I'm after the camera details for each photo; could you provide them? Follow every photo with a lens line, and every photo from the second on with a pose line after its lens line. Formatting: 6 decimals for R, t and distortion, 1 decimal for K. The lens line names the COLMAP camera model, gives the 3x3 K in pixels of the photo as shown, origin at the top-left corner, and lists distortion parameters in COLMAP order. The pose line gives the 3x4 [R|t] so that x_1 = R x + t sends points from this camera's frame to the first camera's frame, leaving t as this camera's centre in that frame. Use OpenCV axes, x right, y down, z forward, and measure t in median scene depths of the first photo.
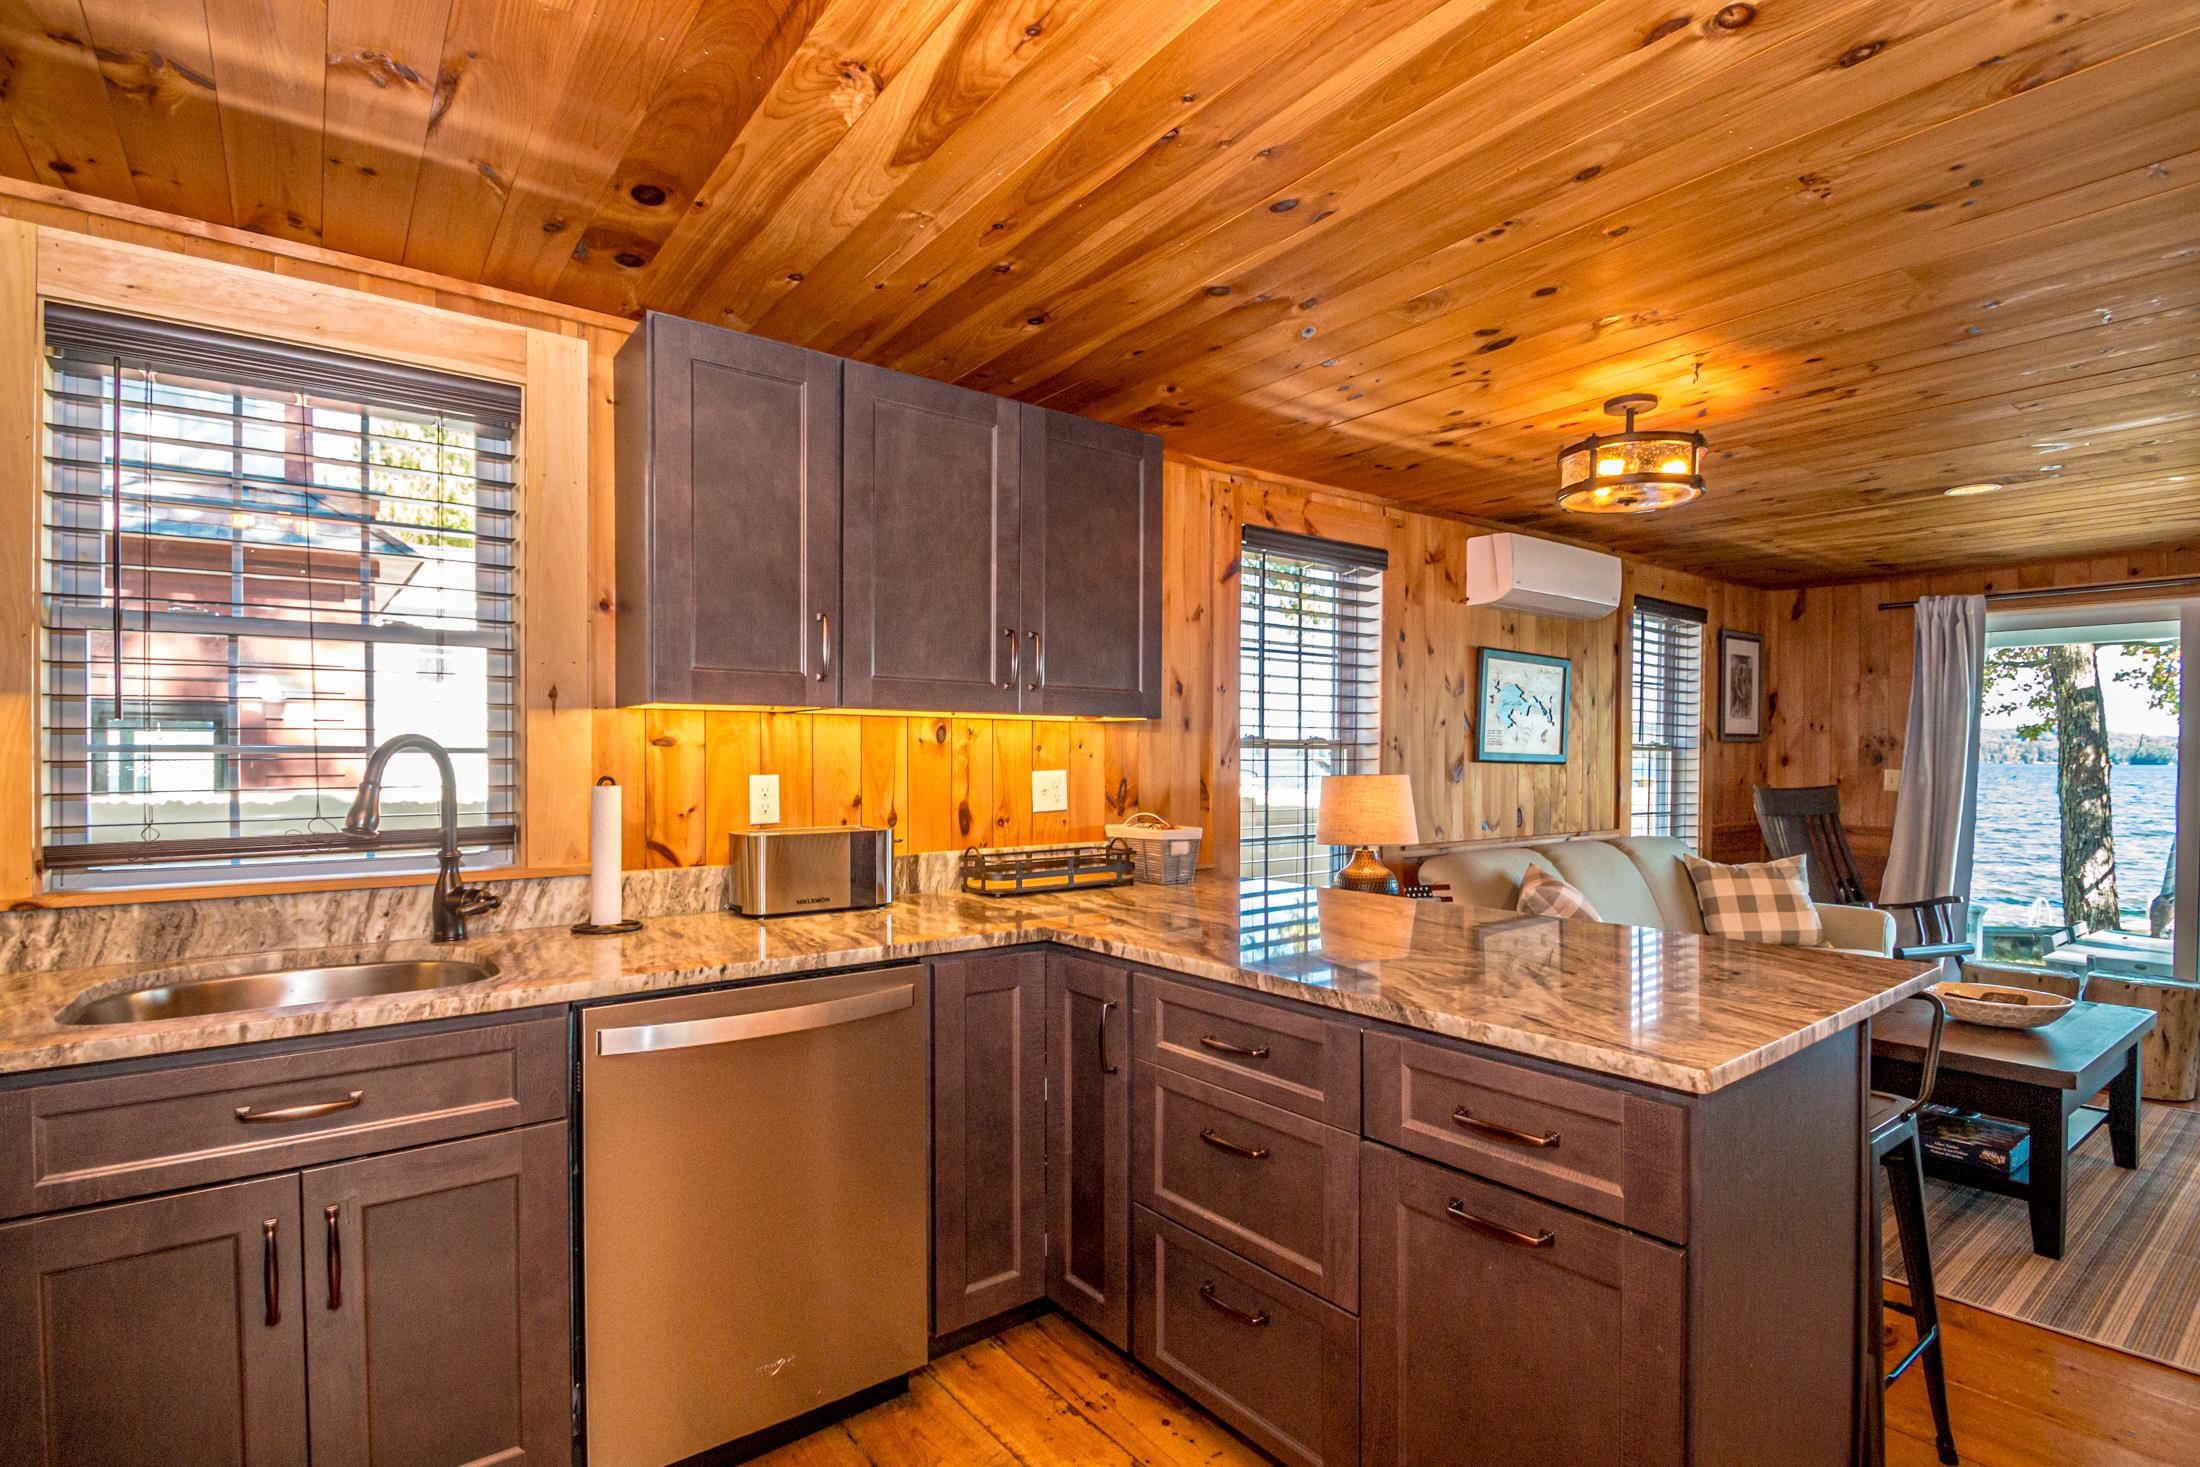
lens RADIAL K [[1055.3, 0, 1102.9], [0, 1055.3, 770.8], [0, 0, 1]] dist [-0.003935, -0.002282]
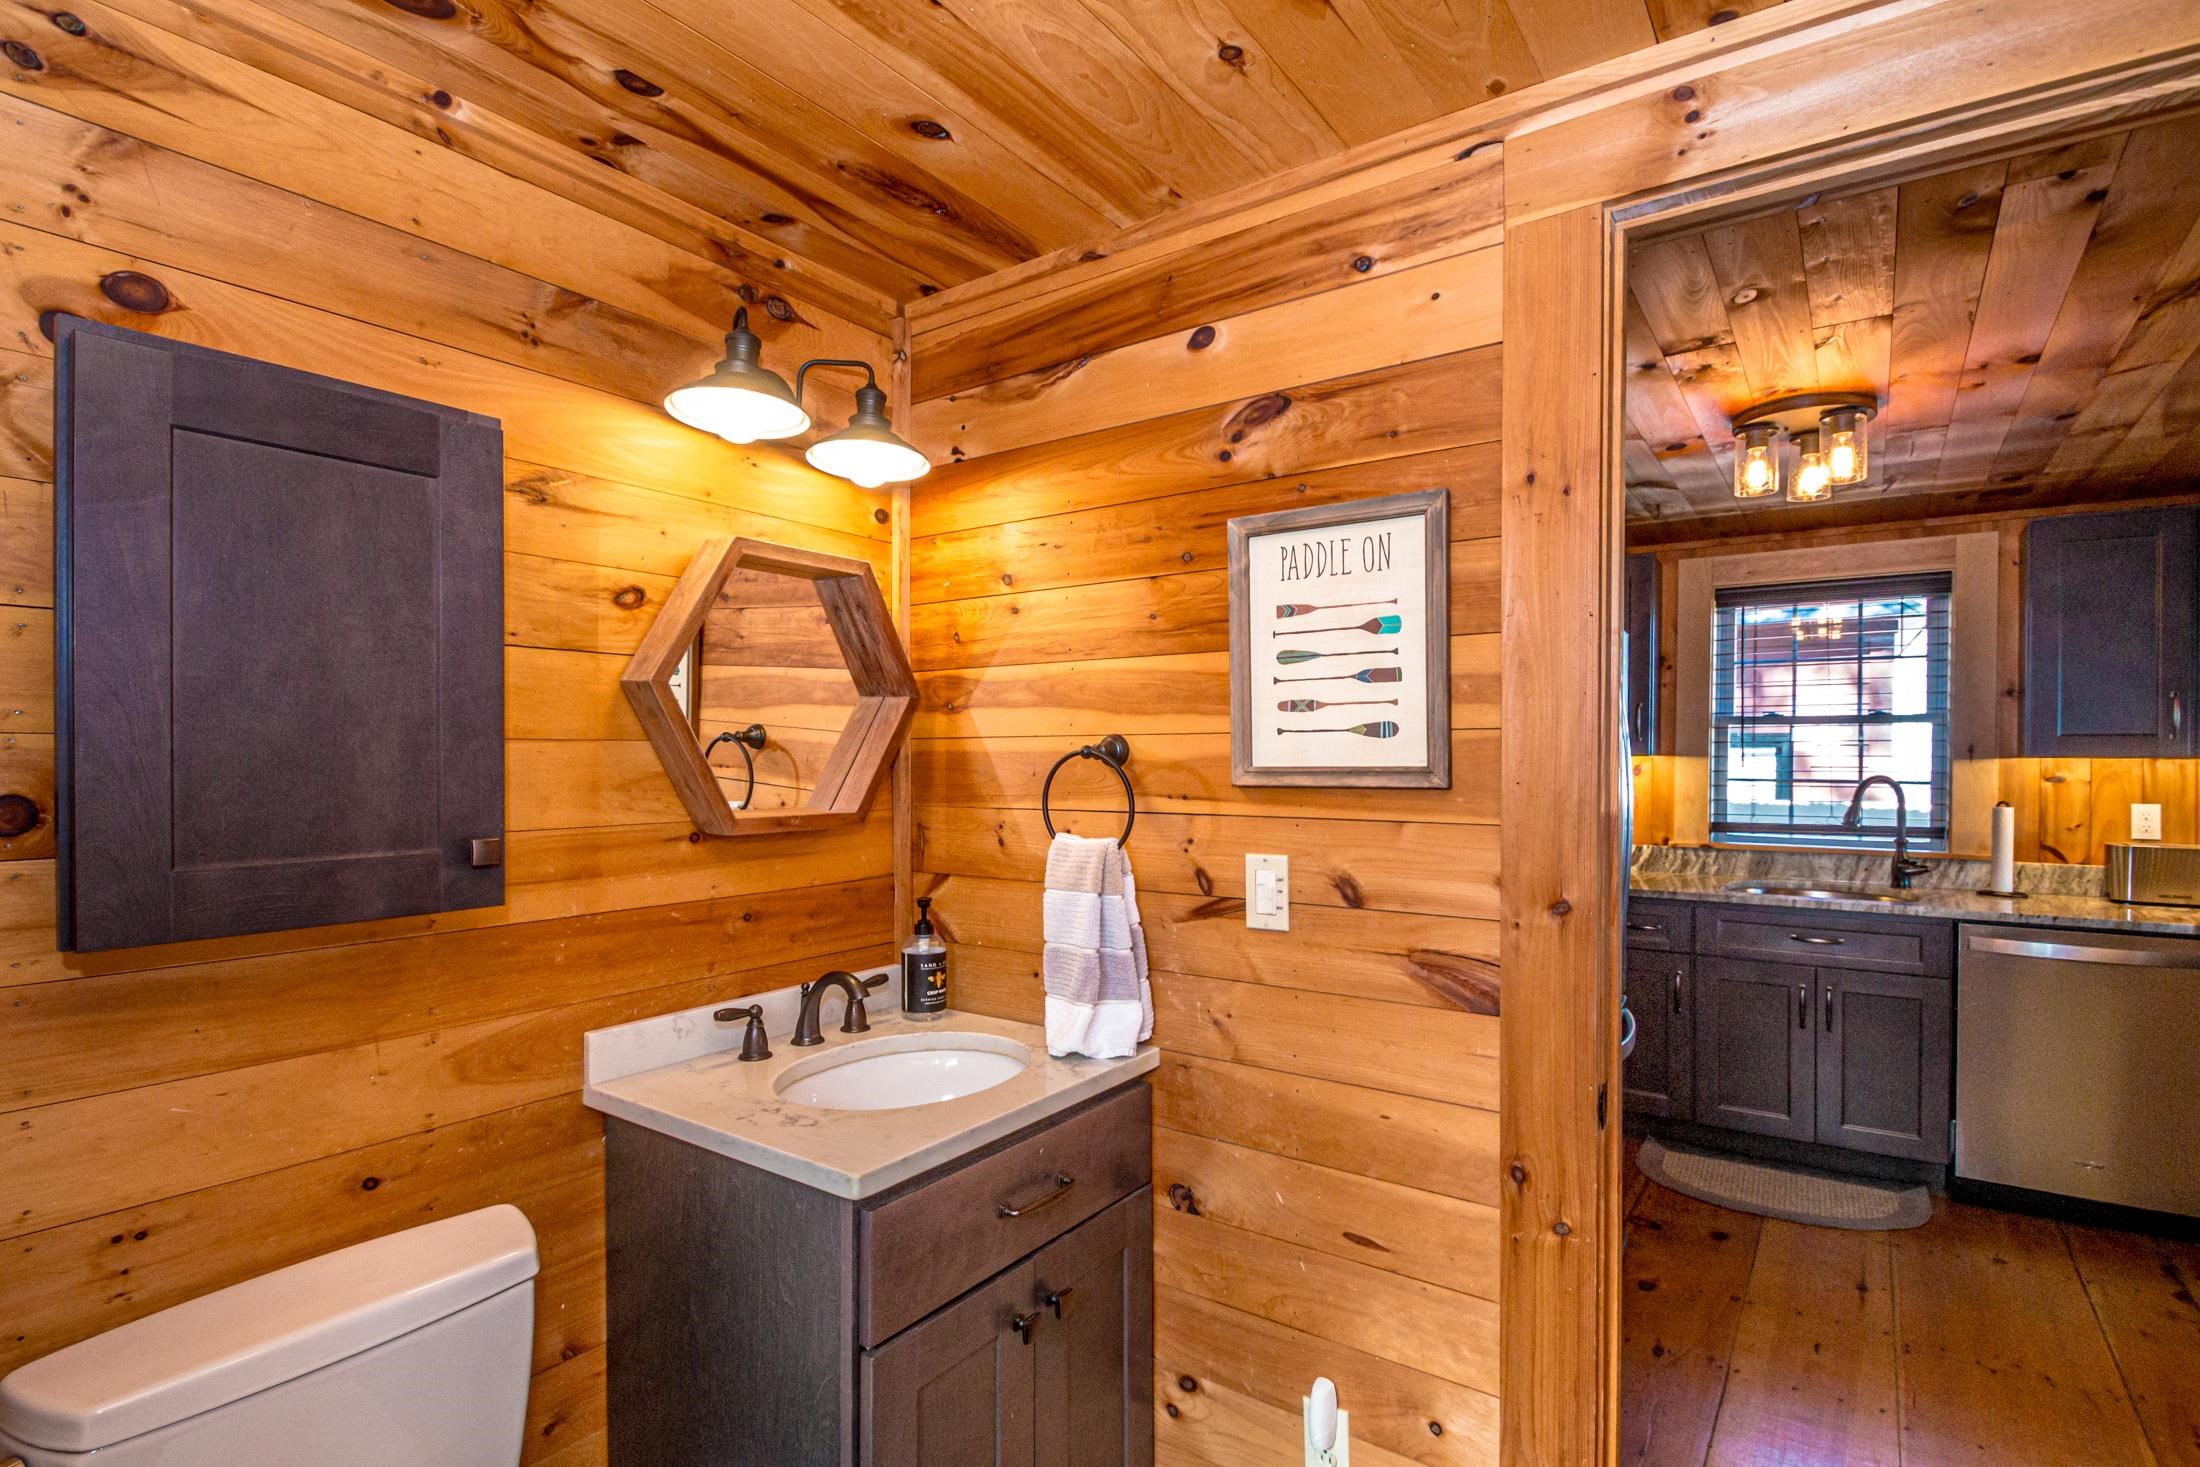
lens RADIAL K [[1055.3, 0, 1087.0], [0, 1055.3, 750.0], [0, 0, 1]] dist [-0.003935, -0.002282]
pose [[0.289083, -0.001504, -0.957303, 0.661238], [-0.022112, 0.999721, -0.008248, -0.028293], [0.957049, 0.023552, 0.288969, -0.810509]]
